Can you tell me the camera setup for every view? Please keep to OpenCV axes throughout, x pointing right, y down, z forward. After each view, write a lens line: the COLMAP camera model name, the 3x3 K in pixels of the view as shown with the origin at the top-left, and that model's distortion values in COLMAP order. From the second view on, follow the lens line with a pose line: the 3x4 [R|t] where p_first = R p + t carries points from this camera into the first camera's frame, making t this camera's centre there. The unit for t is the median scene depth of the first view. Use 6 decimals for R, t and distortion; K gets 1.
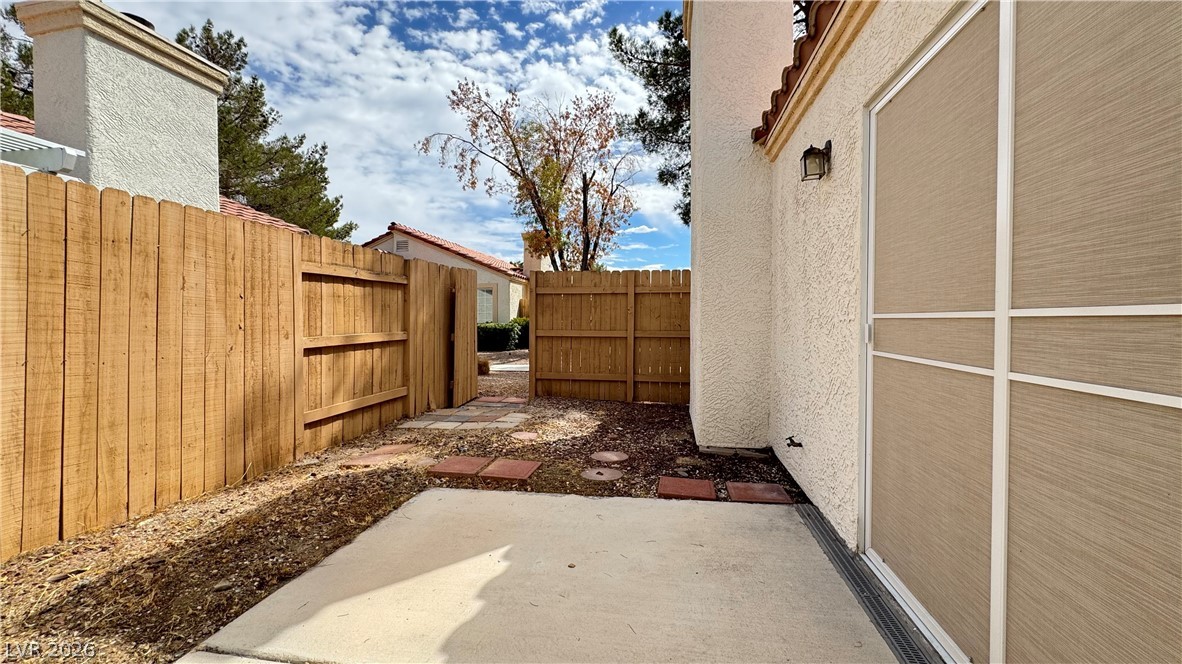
lens RADIAL K [[474.2, 0, 590.6], [0, 474.2, 327.5], [0, 0, 1]] dist [-0.004088, 0.001079]
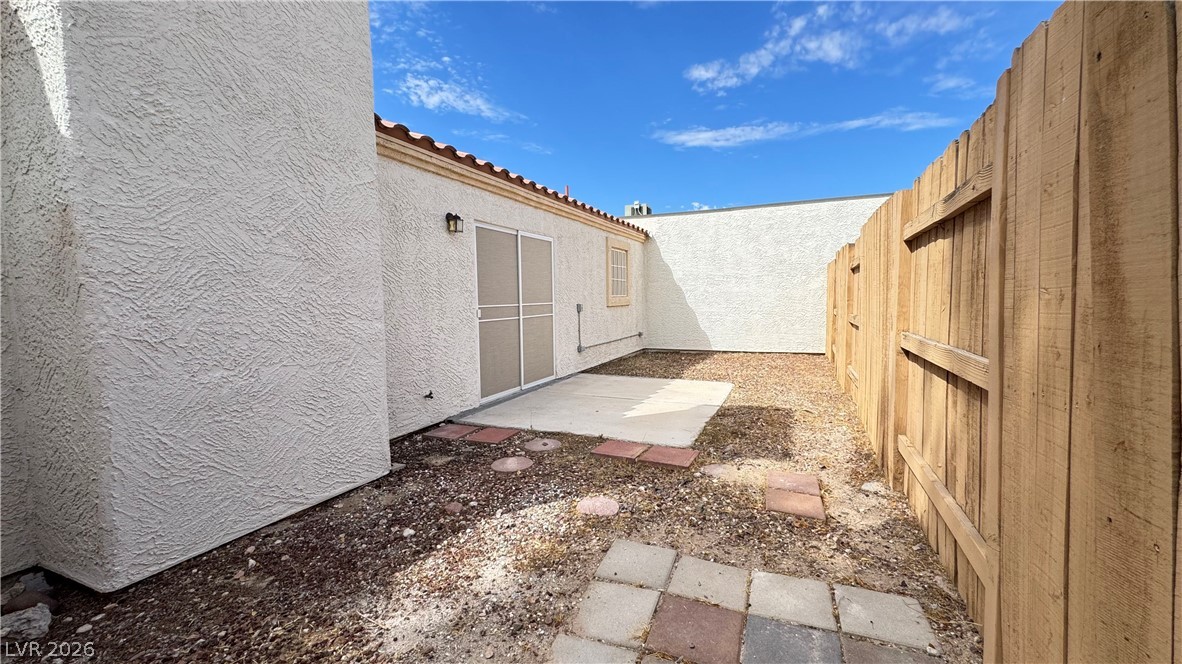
lens RADIAL K [[474.2, 0, 595.5], [0, 474.2, 333.2], [0, 0, 1]] dist [-0.004088, 0.001079]
pose [[-0.972613, 0.004809, 0.232382, -0.310608], [0.026576, 0.995530, 0.090630, -0.049975], [-0.230908, 0.094324, -0.968393, 1.737015]]
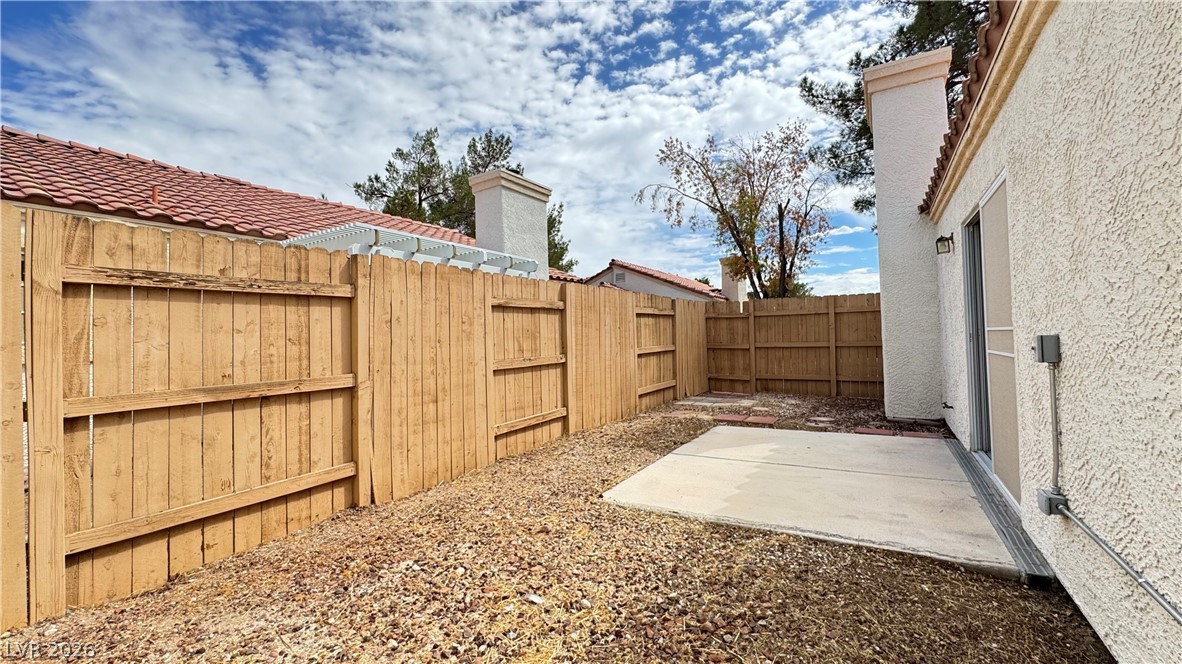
lens RADIAL K [[474.2, 0, 589.9], [0, 474.2, 327.7], [0, 0, 1]] dist [-0.004088, 0.001079]
pose [[0.926925, -0.032066, -0.373874, -0.075692], [0.019677, 0.999125, -0.036908, 0.005982], [0.374731, 0.026854, 0.926745, -0.763273]]
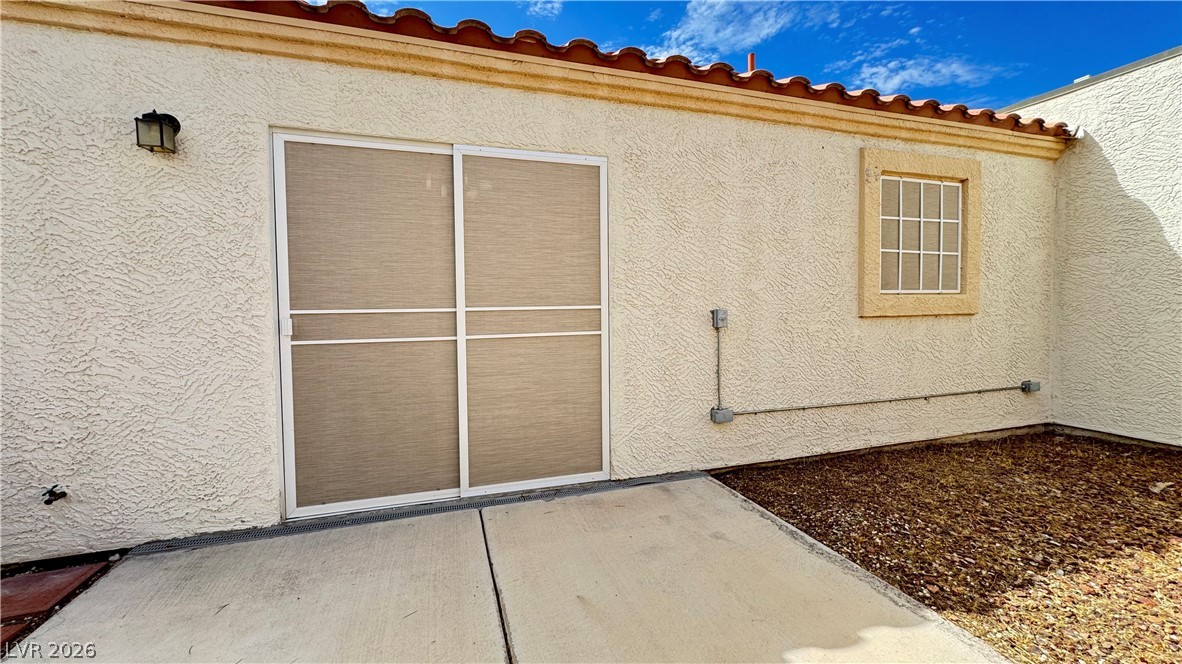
lens RADIAL K [[474.2, 0, 591.5], [0, 474.2, 328.5], [0, 0, 1]] dist [-0.004088, 0.001079]
pose [[-0.465039, -0.023843, 0.884969, -0.419537], [0.031962, 0.998533, 0.043698, -0.005857], [-0.884713, 0.048607, -0.463595, 0.466337]]
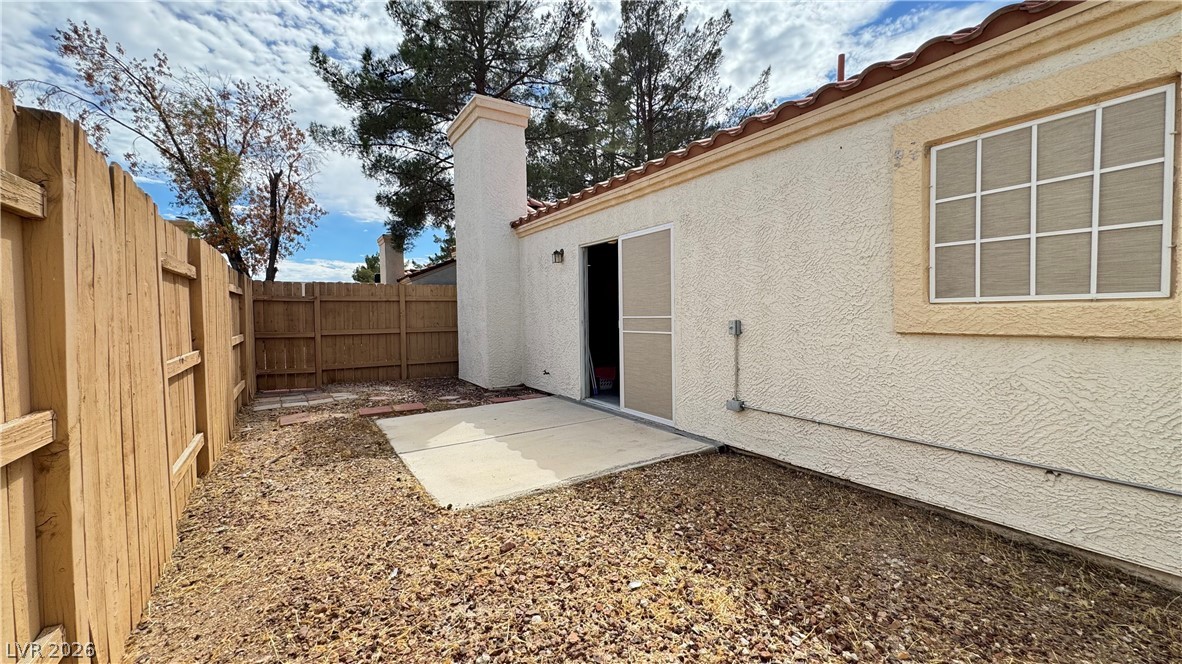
lens RADIAL K [[474.2, 0, 590.5], [0, 474.2, 328.4], [0, 0, 1]] dist [-0.004088, 0.001079]
pose [[0.746524, -0.033007, 0.664539, -0.704712], [0.027568, 0.999446, 0.018673, -0.005542], [-0.664787, 0.004380, 0.747020, -0.648713]]
